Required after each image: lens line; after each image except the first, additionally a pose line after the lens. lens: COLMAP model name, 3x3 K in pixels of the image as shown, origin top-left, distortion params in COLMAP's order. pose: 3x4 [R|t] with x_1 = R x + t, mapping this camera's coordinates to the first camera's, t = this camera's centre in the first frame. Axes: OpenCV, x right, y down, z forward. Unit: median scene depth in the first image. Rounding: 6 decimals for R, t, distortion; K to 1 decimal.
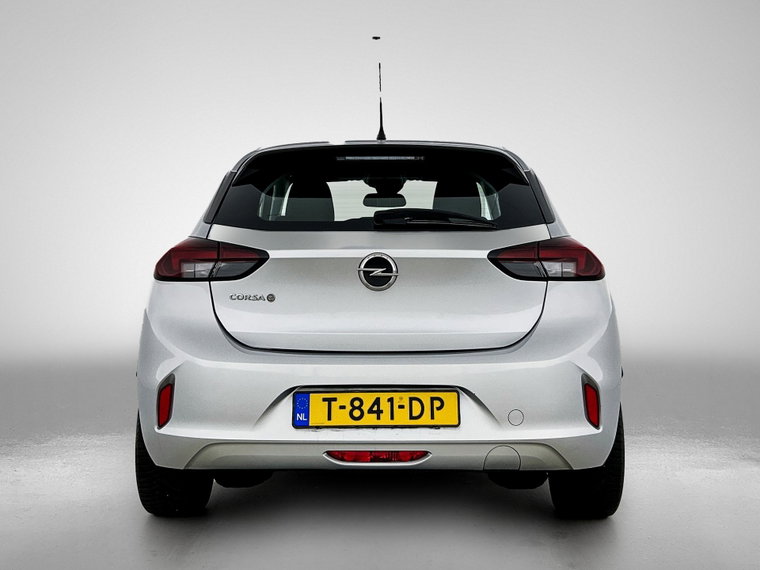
lens RADIAL K [[615.2, 0, 387.8], [0, 615.2, 286.0], [0, 0, 1]] dist [0.102743, 0.005777]
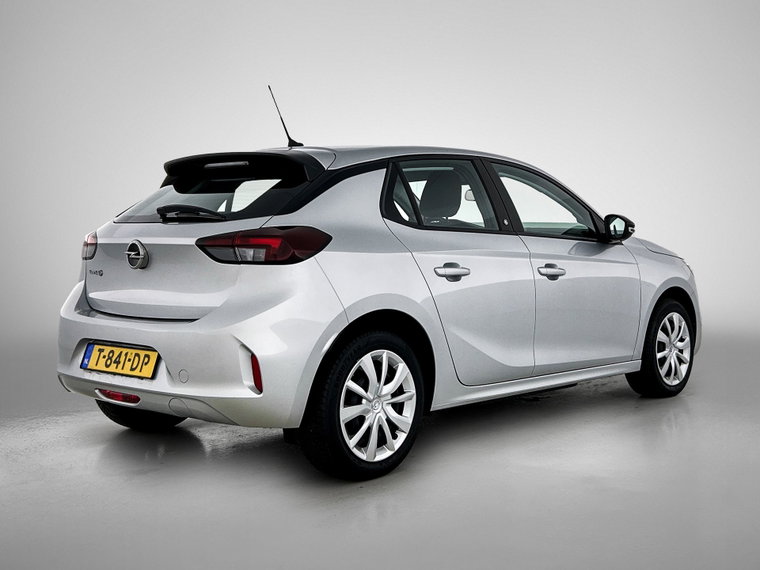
lens RADIAL K [[569.5, 0, 379.9], [0, 569.5, 281.3], [0, 0, 1]] dist [0.012277, -0.001873]
pose [[0.903770, 0.033500, -0.426705, 0.957241], [-0.033561, 0.999409, 0.007380, 0.006422], [0.426700, 0.007651, 0.904361, 0.148277]]
